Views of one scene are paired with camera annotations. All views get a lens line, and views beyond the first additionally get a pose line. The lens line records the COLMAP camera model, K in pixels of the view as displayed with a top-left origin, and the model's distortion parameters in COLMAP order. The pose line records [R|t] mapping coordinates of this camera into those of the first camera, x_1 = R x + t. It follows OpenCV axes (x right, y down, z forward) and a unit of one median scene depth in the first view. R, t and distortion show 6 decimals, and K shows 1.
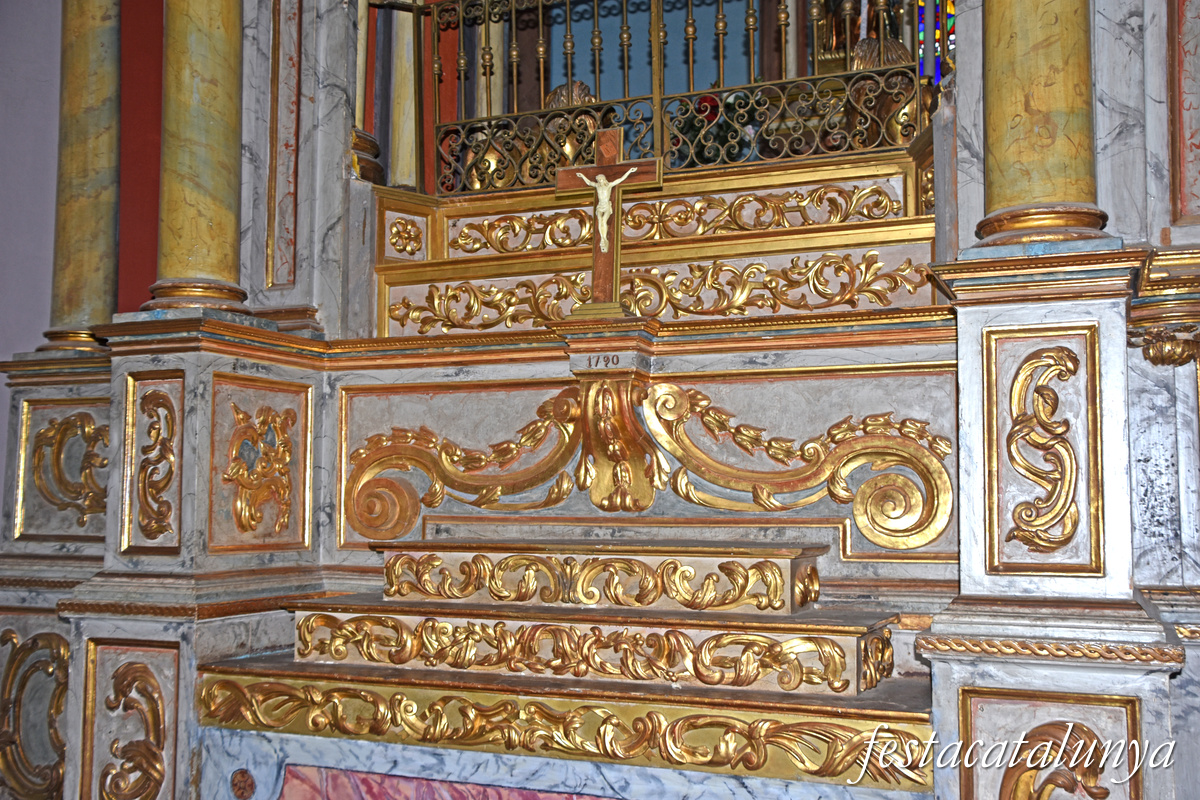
lens RADIAL K [[1261.9, 0, 600.0], [0, 1261.9, 400.0], [0, 0, 1]] dist [-0.000557, 0.018957]
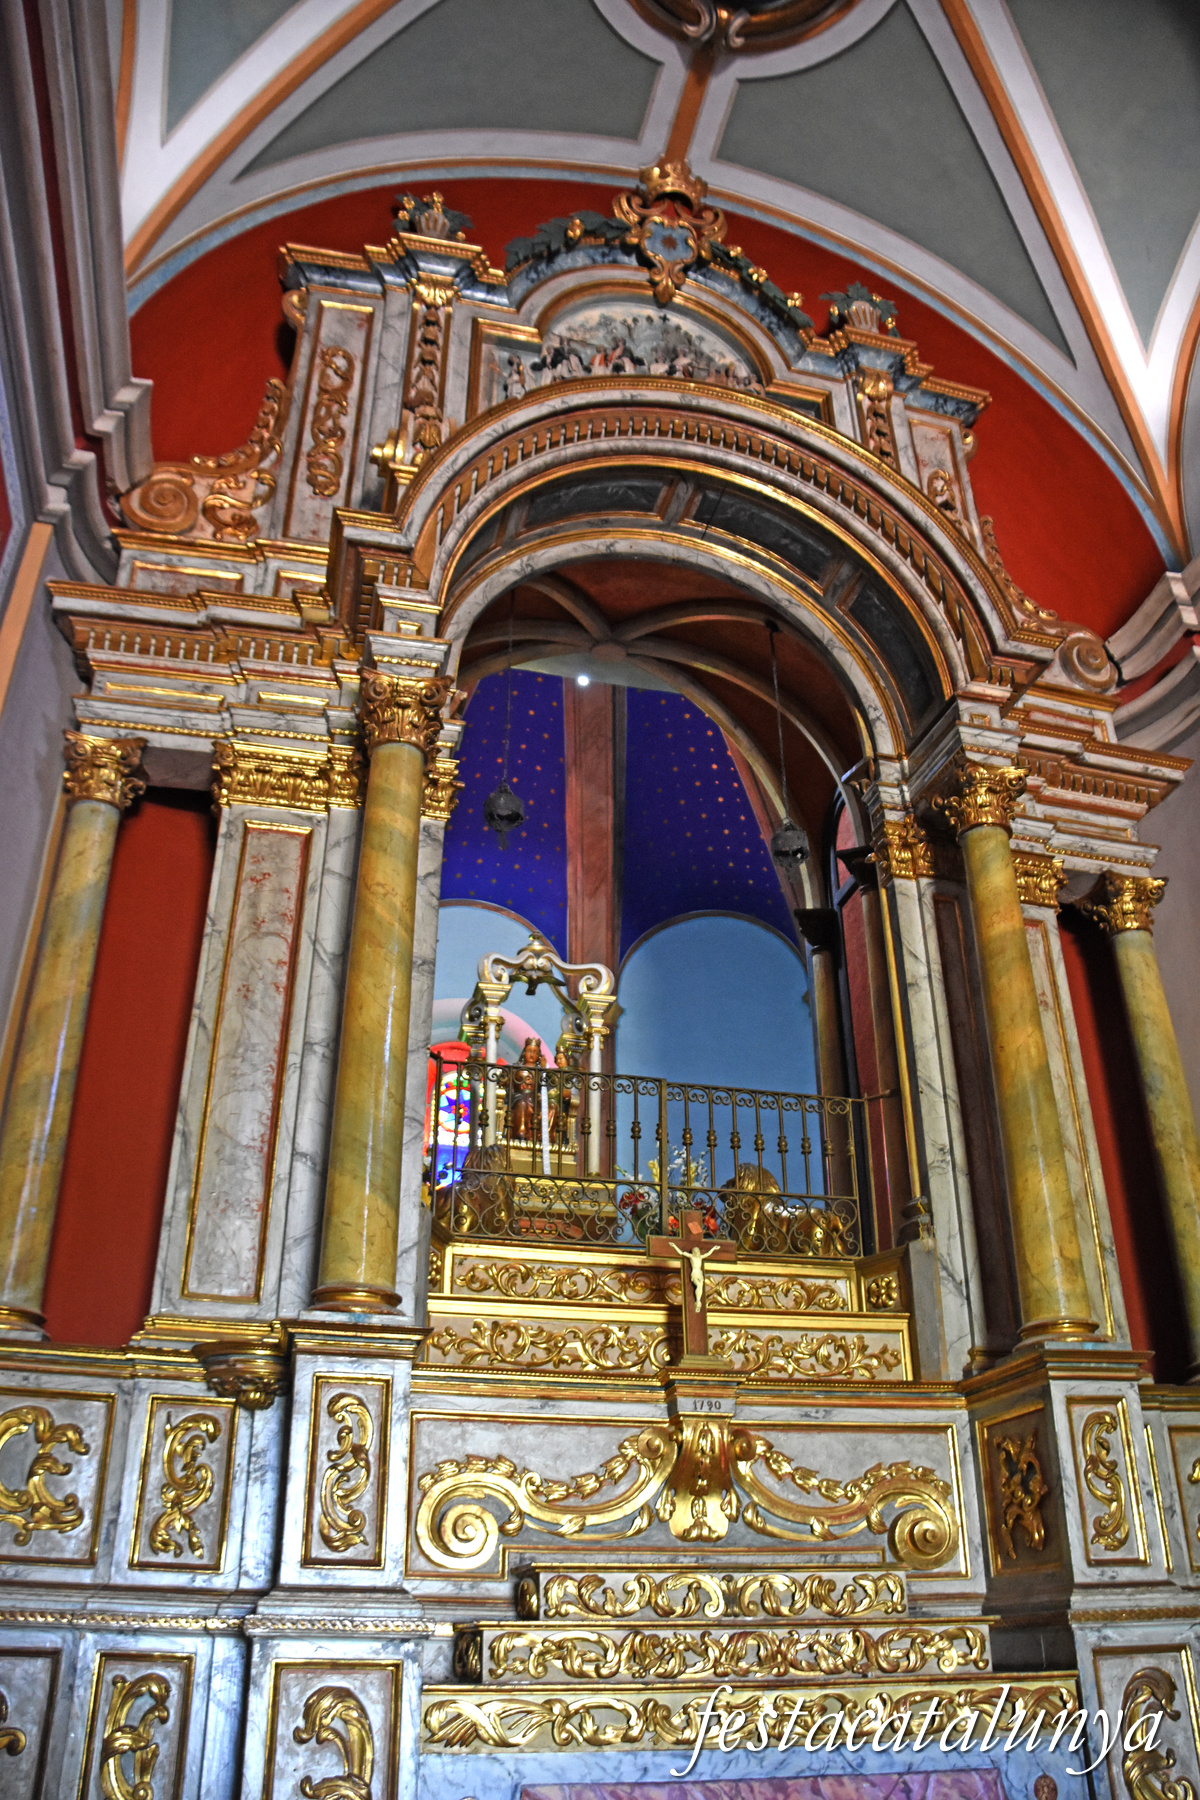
lens RADIAL K [[1416.2, 0, 590.6], [0, 1416.2, 921.8], [0, 0, 1]] dist [-0.155003, 0.098864]
pose [[0.790571, 0.282260, 0.543440, -1.008150], [-0.042971, 0.910819, -0.410563, 0.105089], [-0.610861, 0.301227, 0.732196, -0.018790]]
